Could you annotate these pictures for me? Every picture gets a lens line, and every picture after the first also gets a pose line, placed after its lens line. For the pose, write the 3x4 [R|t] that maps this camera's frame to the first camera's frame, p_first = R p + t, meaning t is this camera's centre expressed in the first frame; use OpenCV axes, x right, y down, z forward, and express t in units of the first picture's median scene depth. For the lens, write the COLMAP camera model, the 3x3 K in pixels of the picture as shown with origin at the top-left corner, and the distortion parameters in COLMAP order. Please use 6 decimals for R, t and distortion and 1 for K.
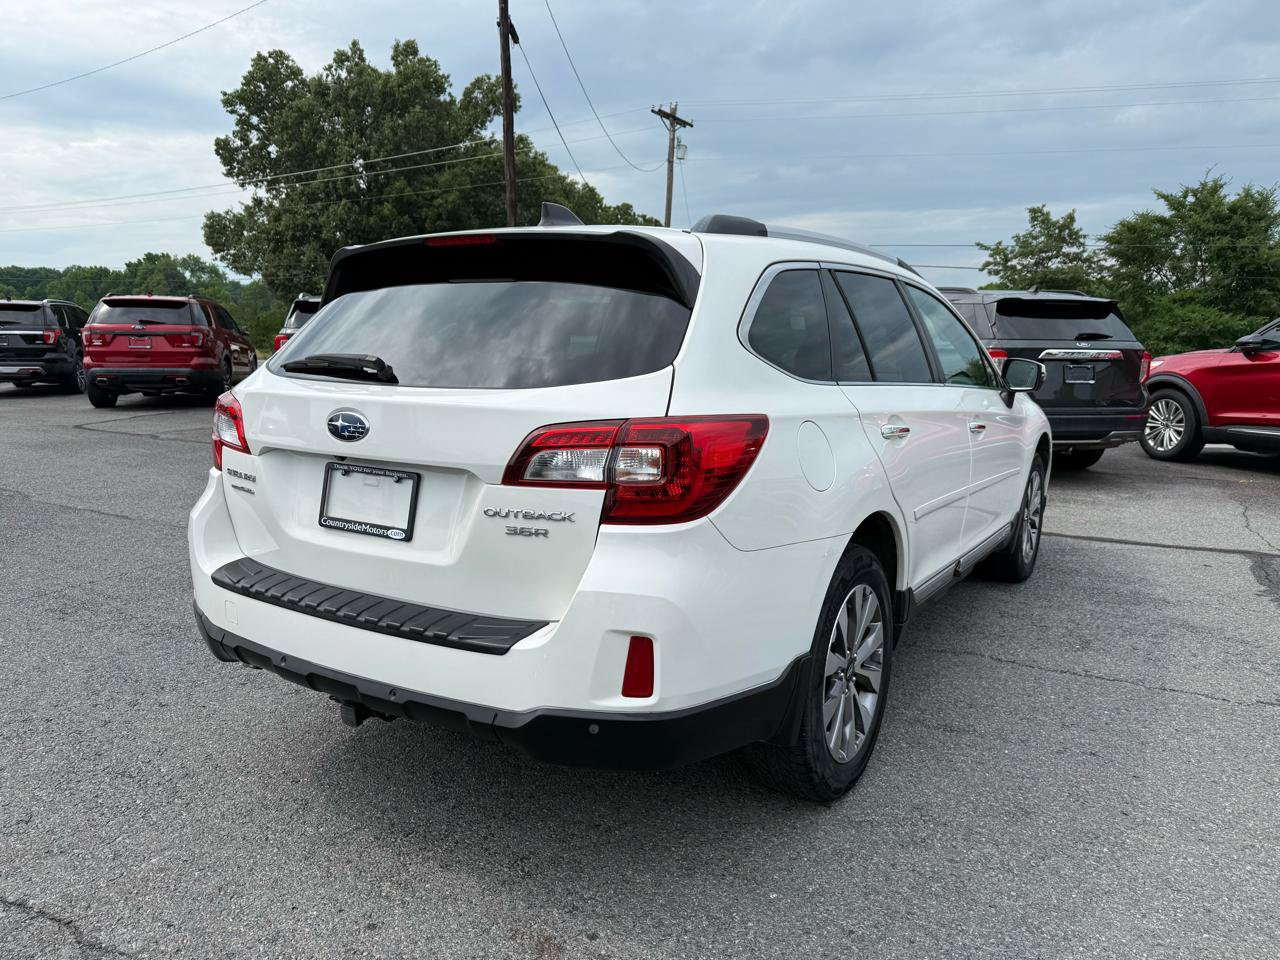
lens RADIAL K [[902.1, 0, 664.1], [0, 902.1, 478.6], [0, 0, 1]] dist [0.024175, -0.047197]
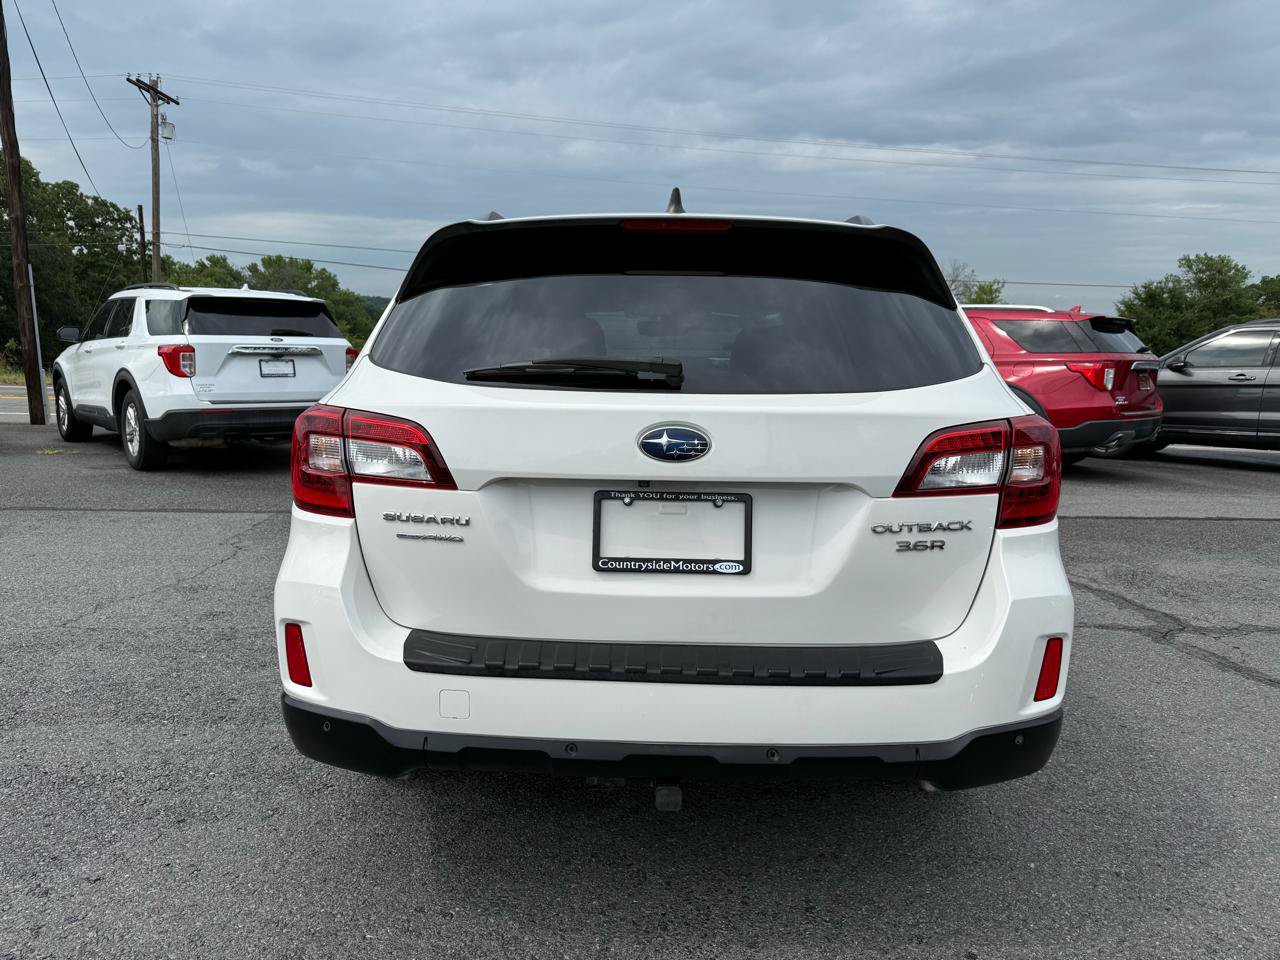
lens RADIAL K [[902.1, 0, 650.4], [0, 902.1, 471.5], [0, 0, 1]] dist [0.024175, -0.047197]
pose [[0.857310, -0.062795, 0.510956, -0.781062], [0.070562, 0.997499, 0.004196, -0.037037], [-0.509941, 0.032457, 0.859597, 0.305062]]
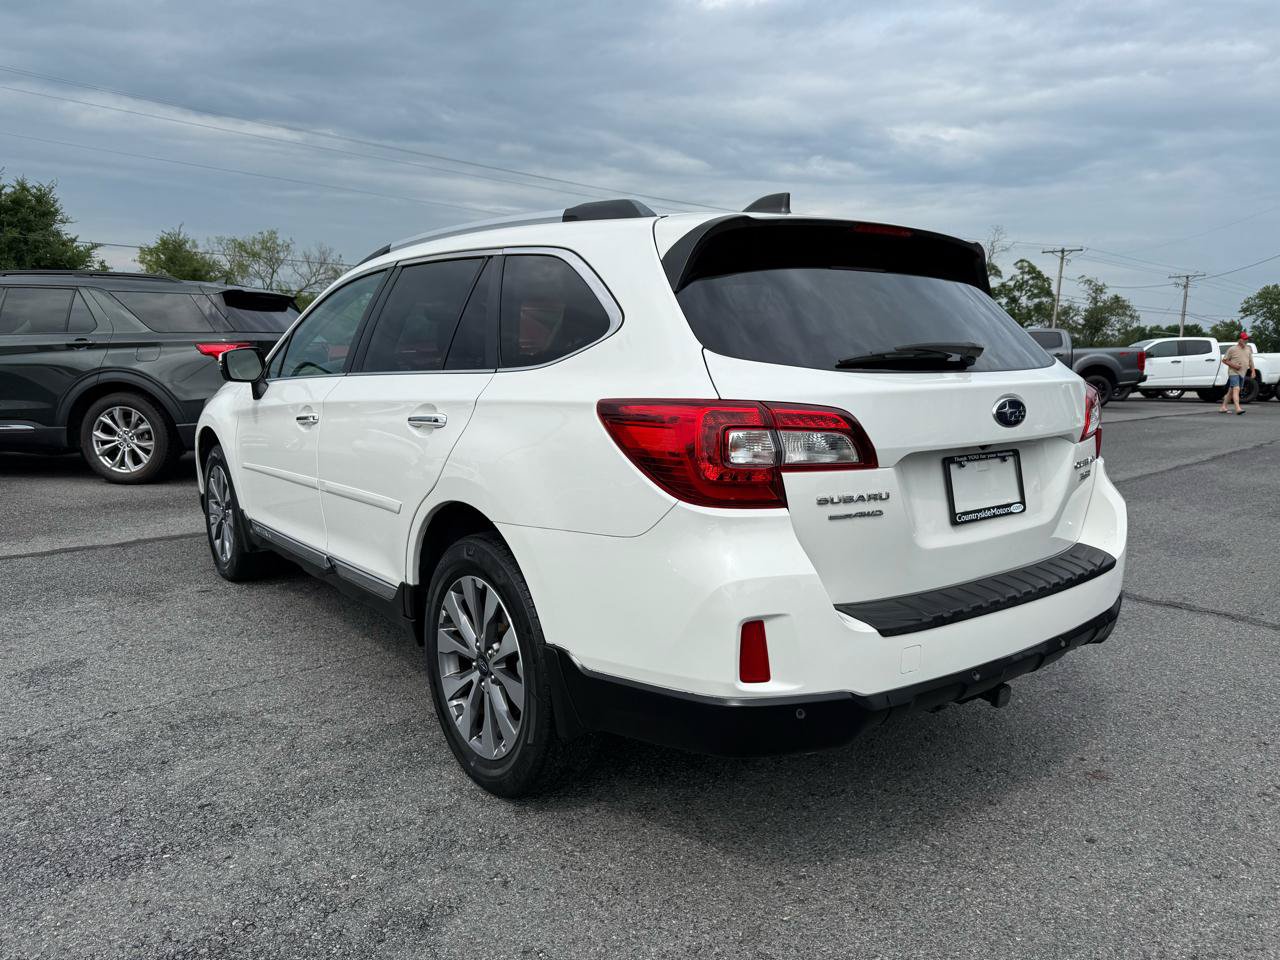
lens RADIAL K [[902.1, 0, 634.9], [0, 902.1, 473.5], [0, 0, 1]] dist [0.024175, -0.047197]
pose [[0.349372, -0.140068, 0.926456, -1.443216], [0.140298, 0.985437, 0.096078, -0.146114], [-0.926421, 0.096413, 0.363935, 1.017656]]
